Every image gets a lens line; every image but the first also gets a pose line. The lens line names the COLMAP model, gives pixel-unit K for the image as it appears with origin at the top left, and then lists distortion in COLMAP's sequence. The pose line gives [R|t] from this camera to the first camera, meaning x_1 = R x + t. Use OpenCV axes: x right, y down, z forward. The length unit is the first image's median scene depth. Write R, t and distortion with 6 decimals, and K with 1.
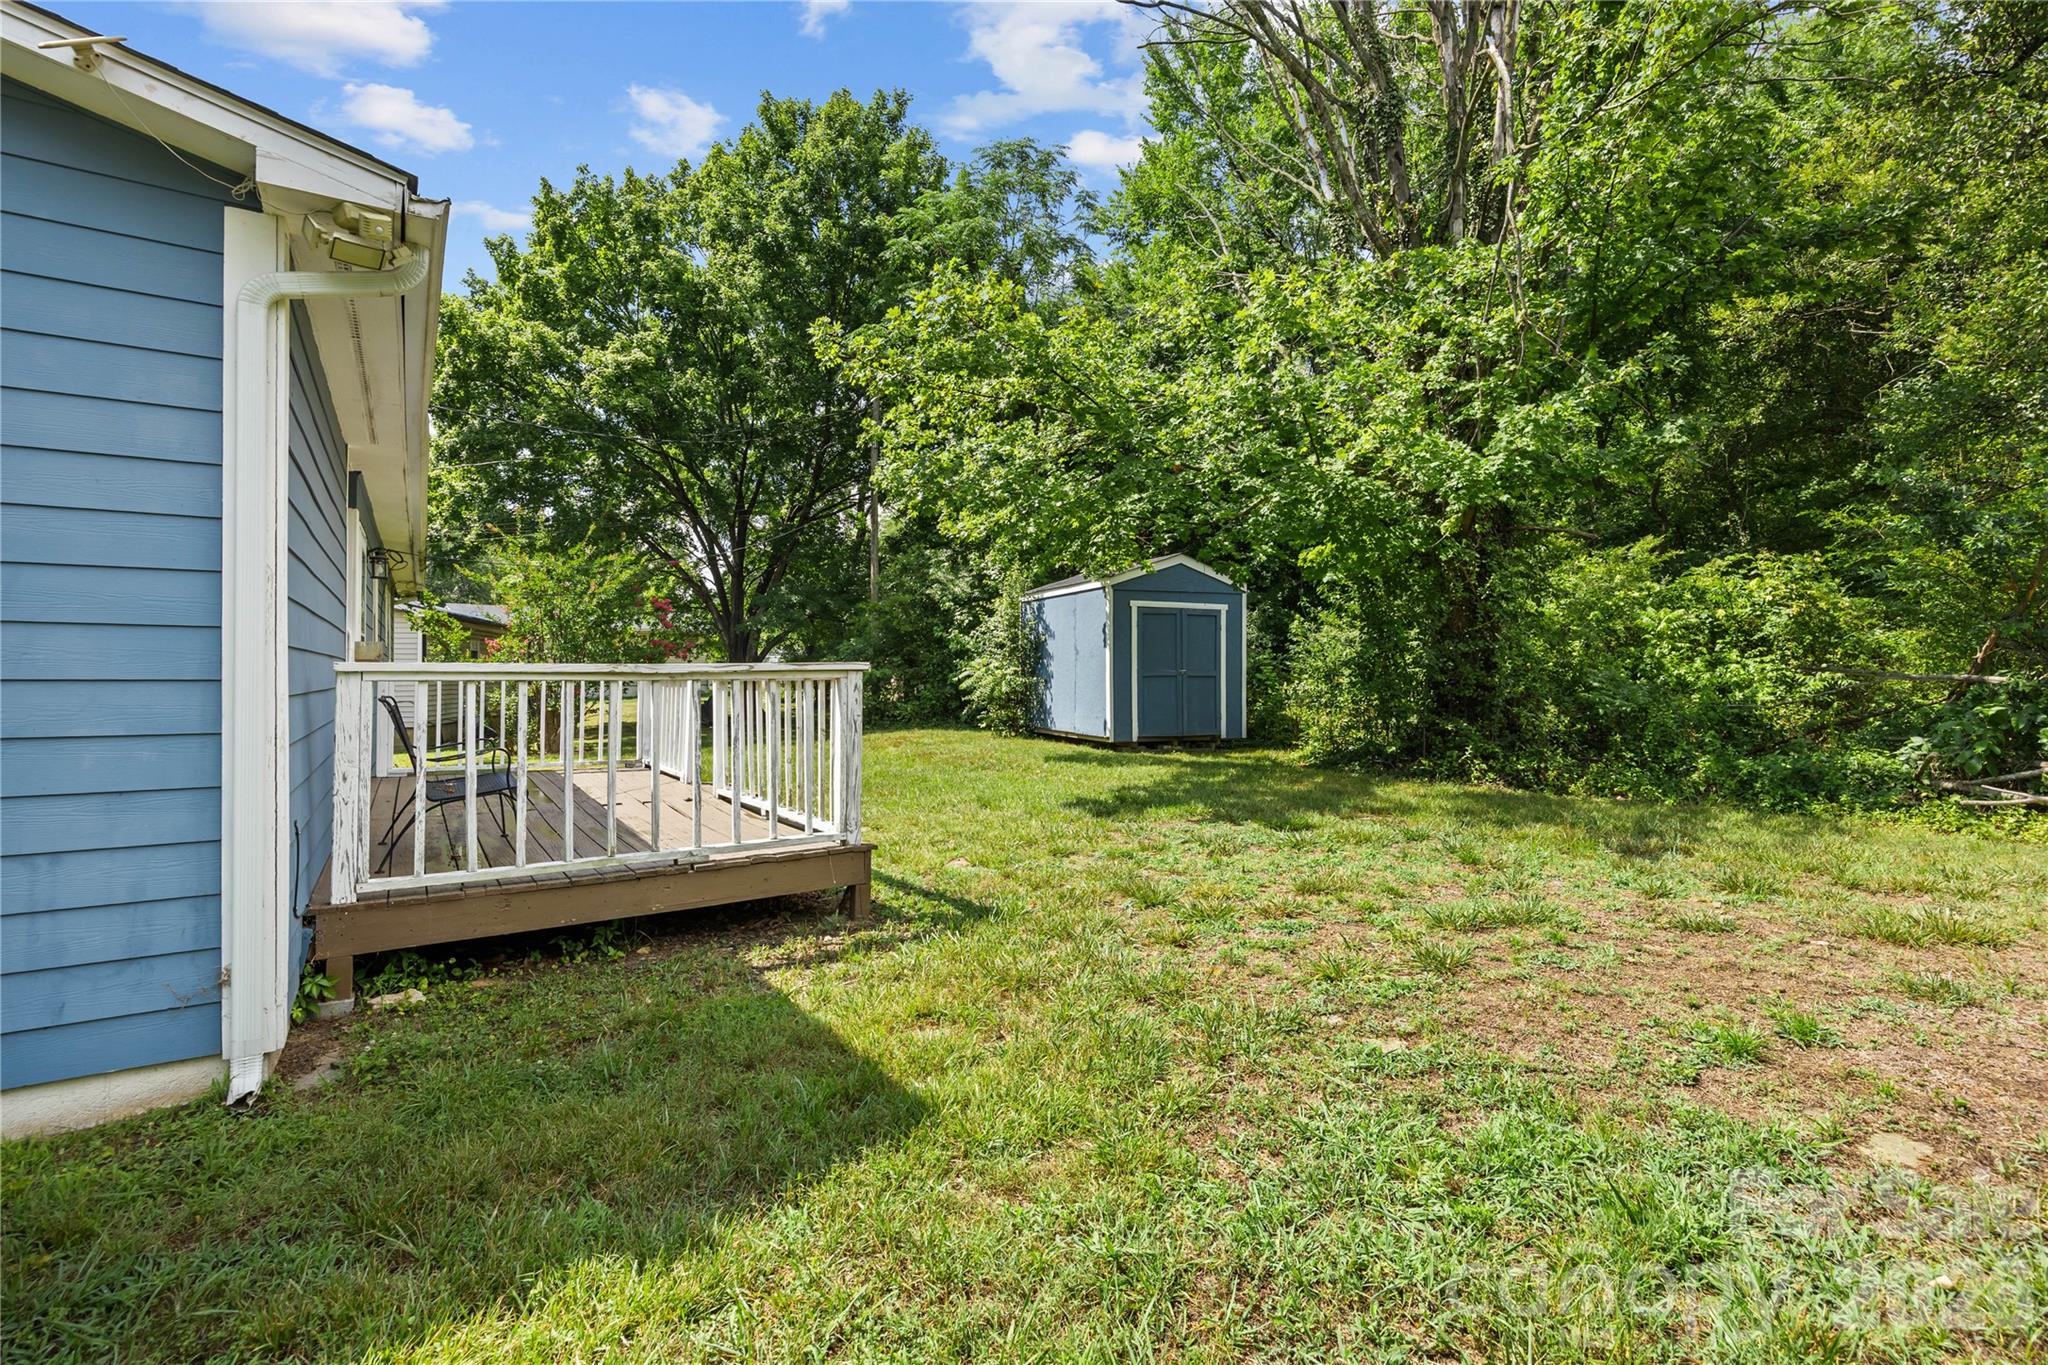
lens RADIAL K [[948.2, 0, 1015.5], [0, 948.2, 665.9], [0, 0, 1]] dist [-0.006795, -0.000528]
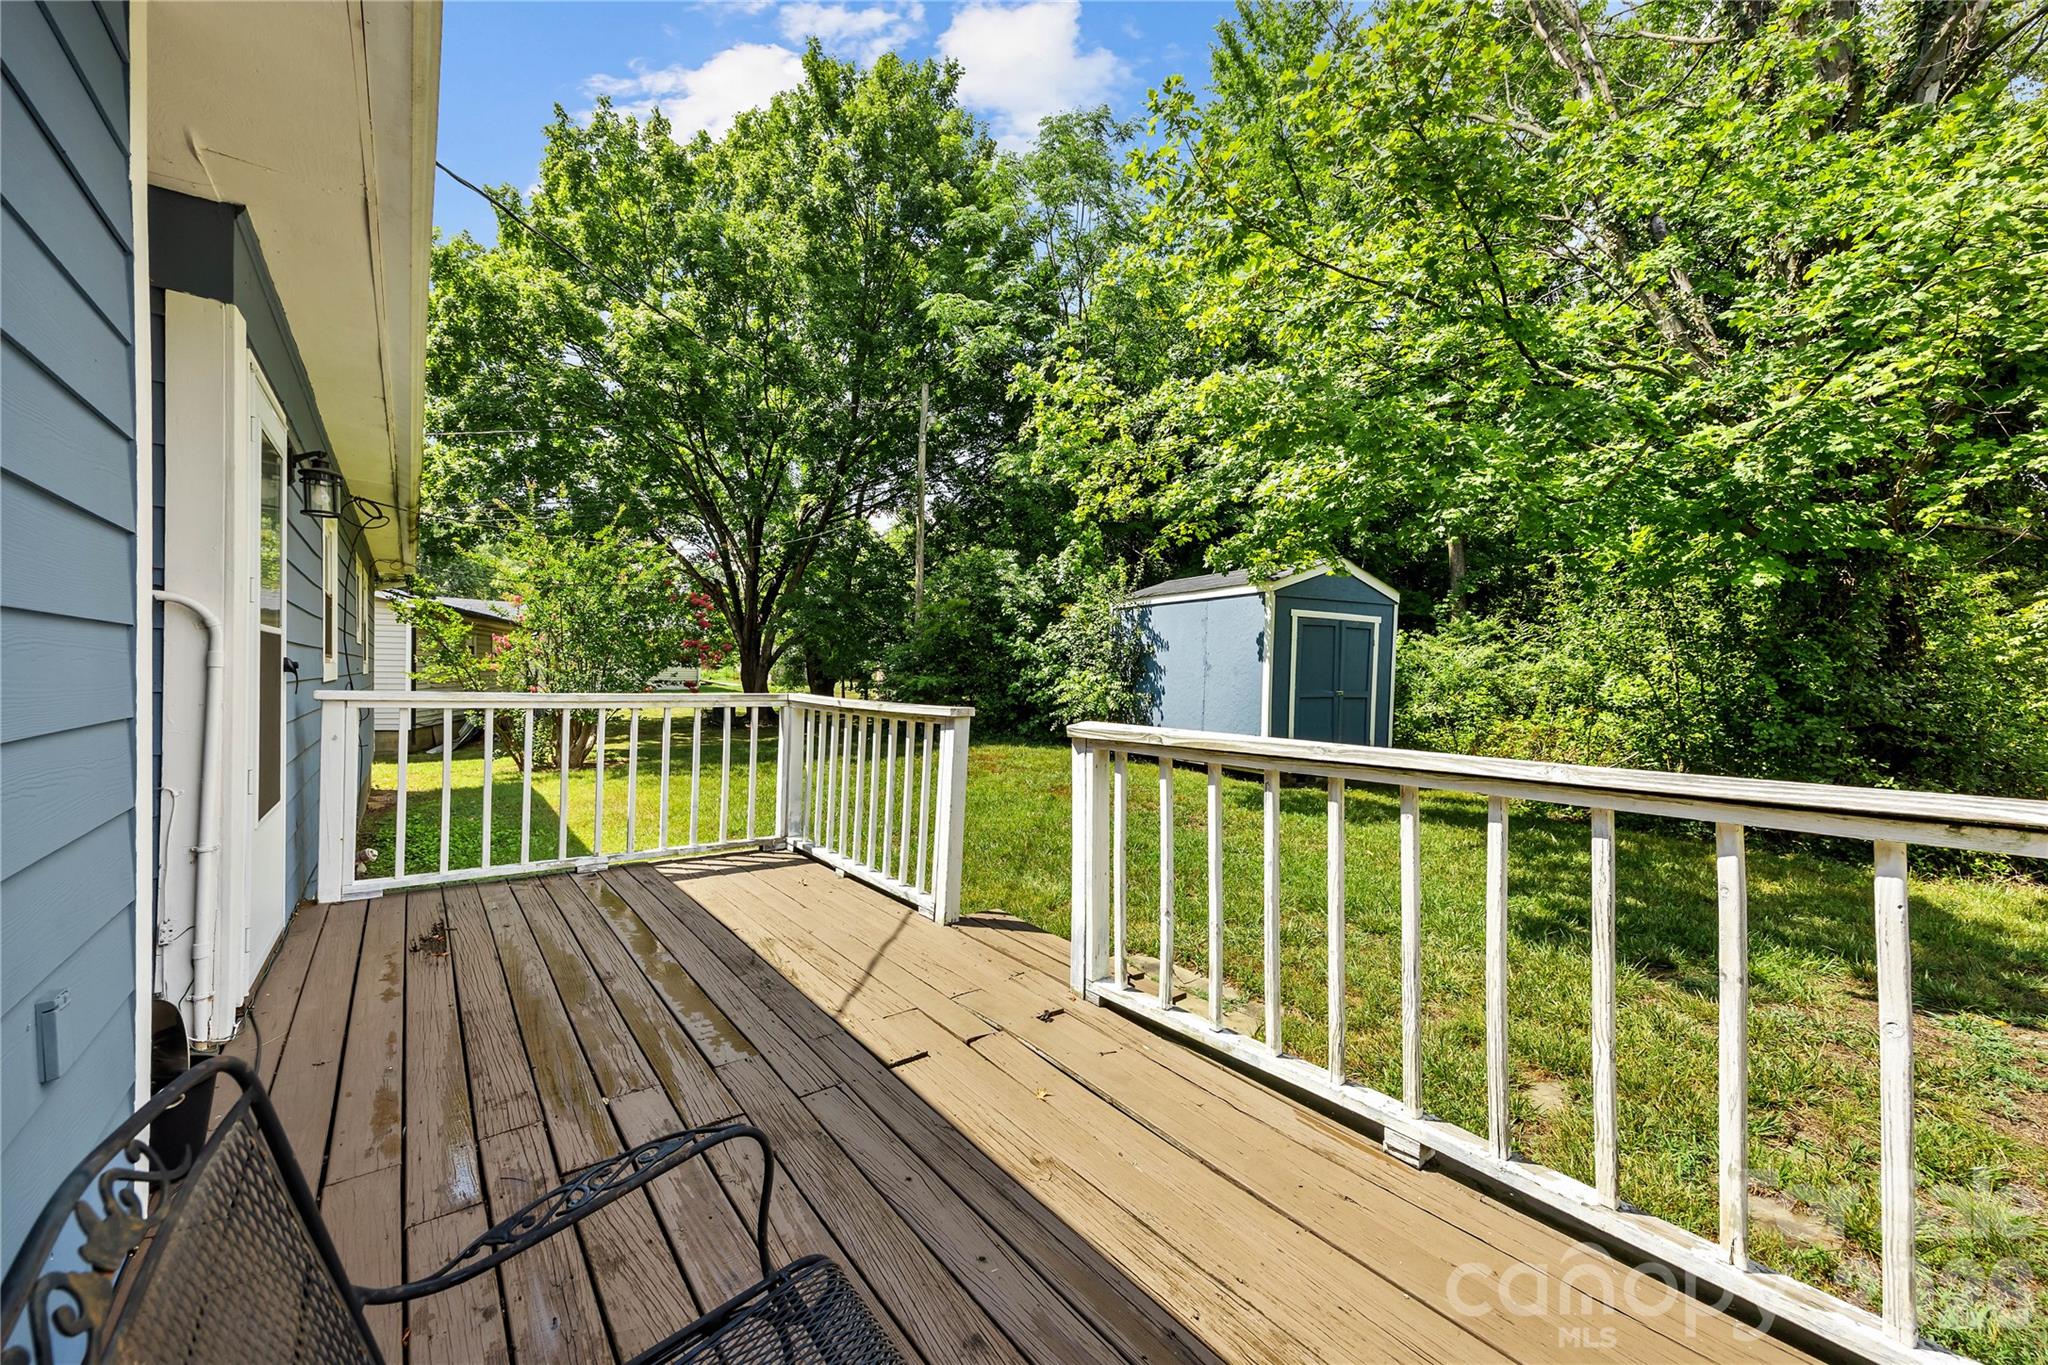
lens RADIAL K [[799.3, 0, 1021.4], [0, 799.3, 690.4], [0, 0, 1]] dist [0.007217, -0.000951]
pose [[0.995798, 0.017151, 0.089958, -0.131270], [-0.019807, 0.999391, 0.028714, -0.007725], [-0.089411, -0.030375, 0.995532, 0.207952]]
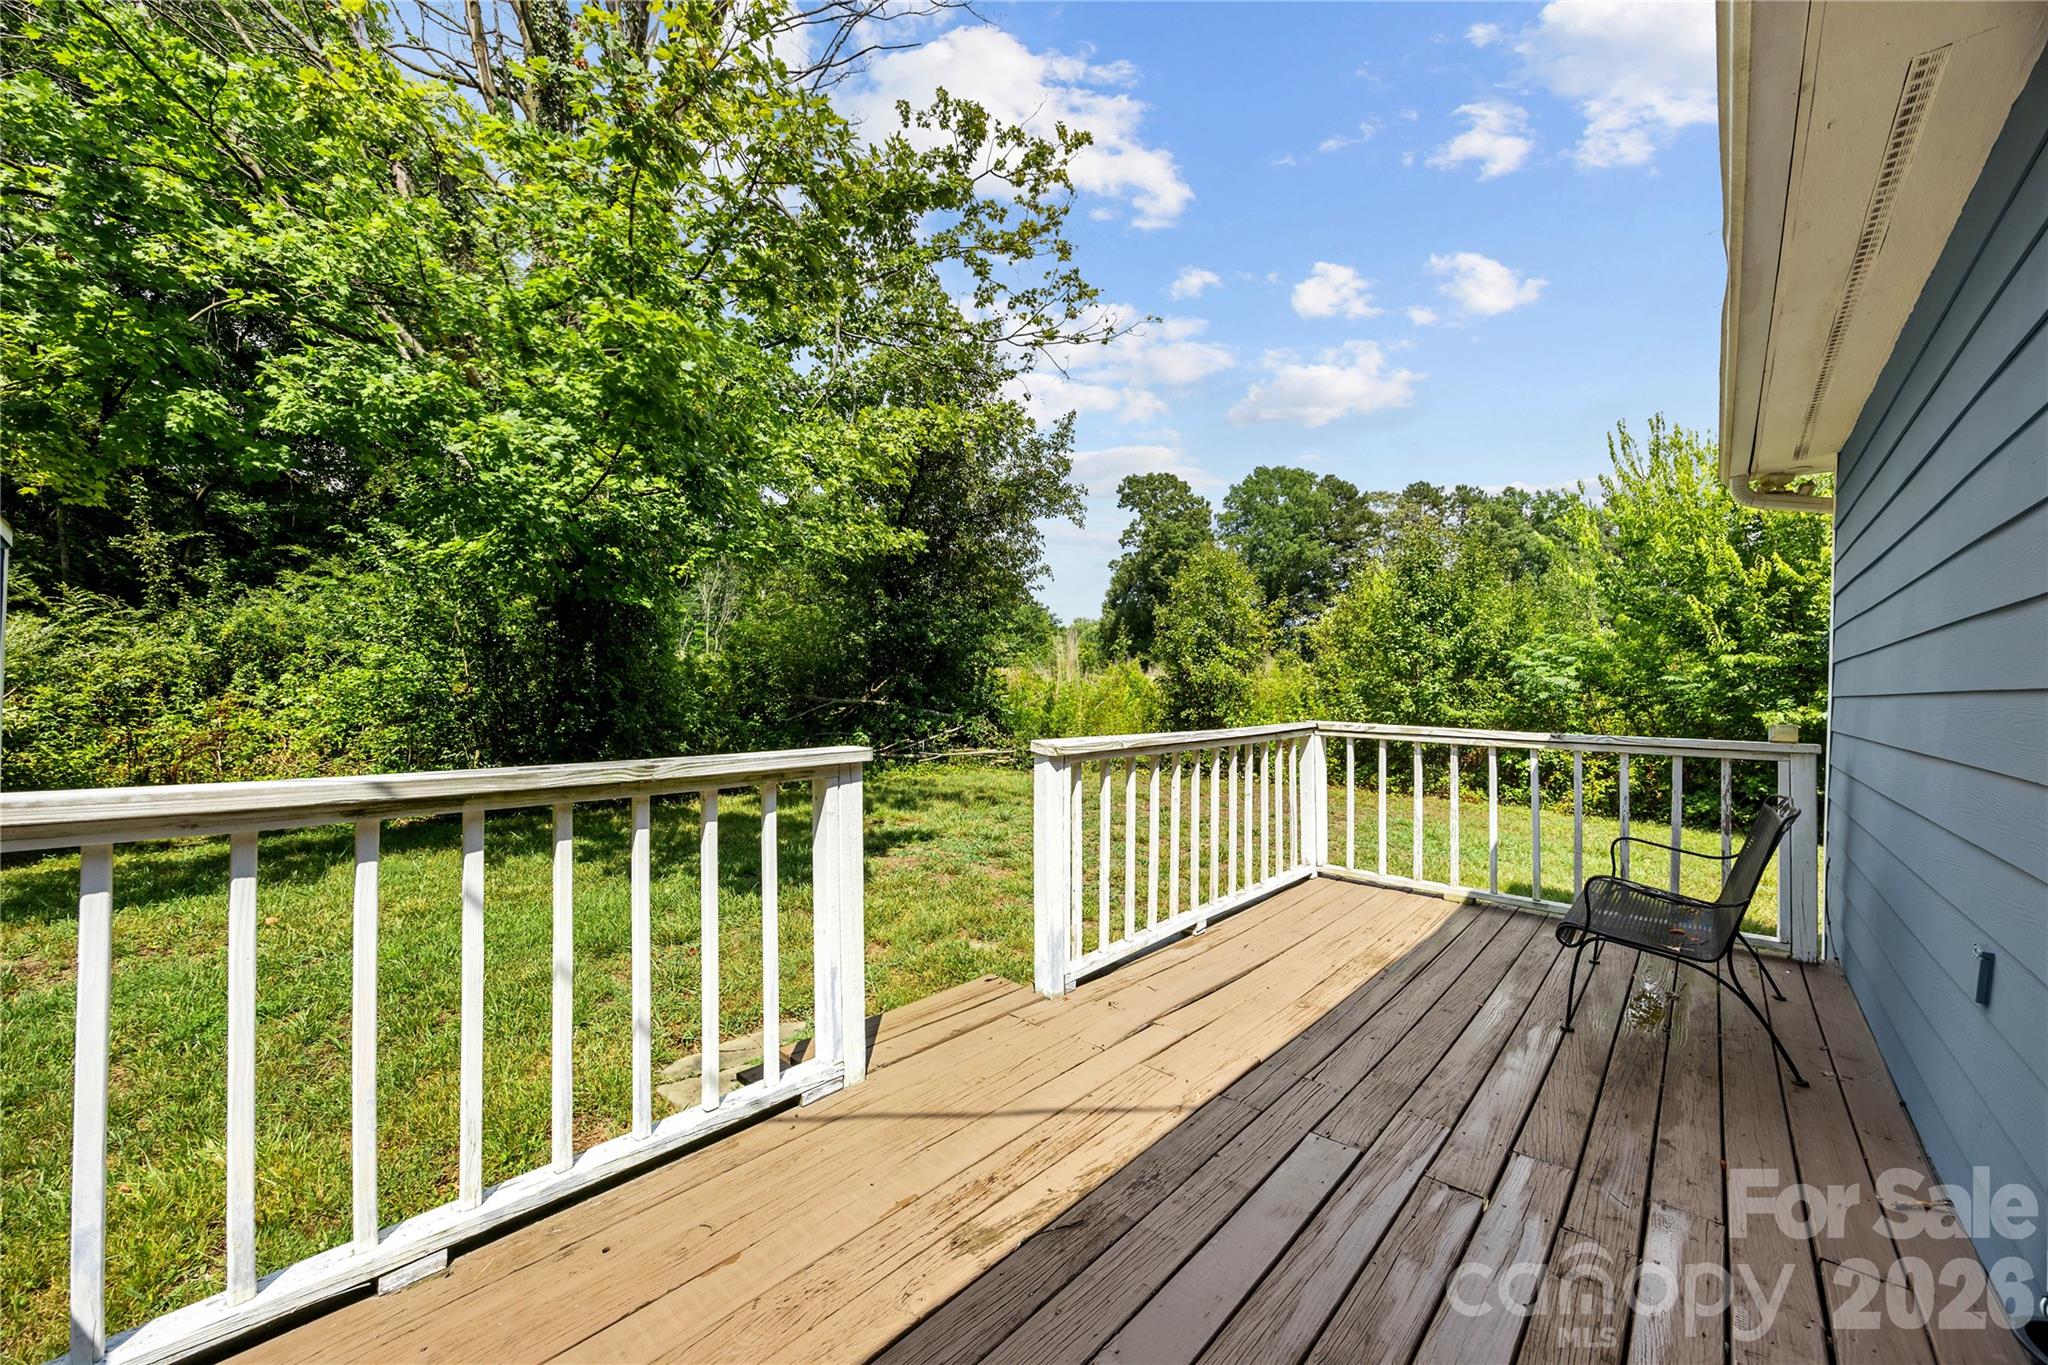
lens RADIAL K [[799.3, 0, 1001.6], [0, 799.3, 684.6], [0, 0, 1]] dist [0.007217, -0.000951]
pose [[-0.273882, 0.014922, 0.961648, -0.689703], [-0.015535, 0.999681, -0.019937, 0.002688], [-0.961638, -0.020400, -0.273563, 1.104584]]
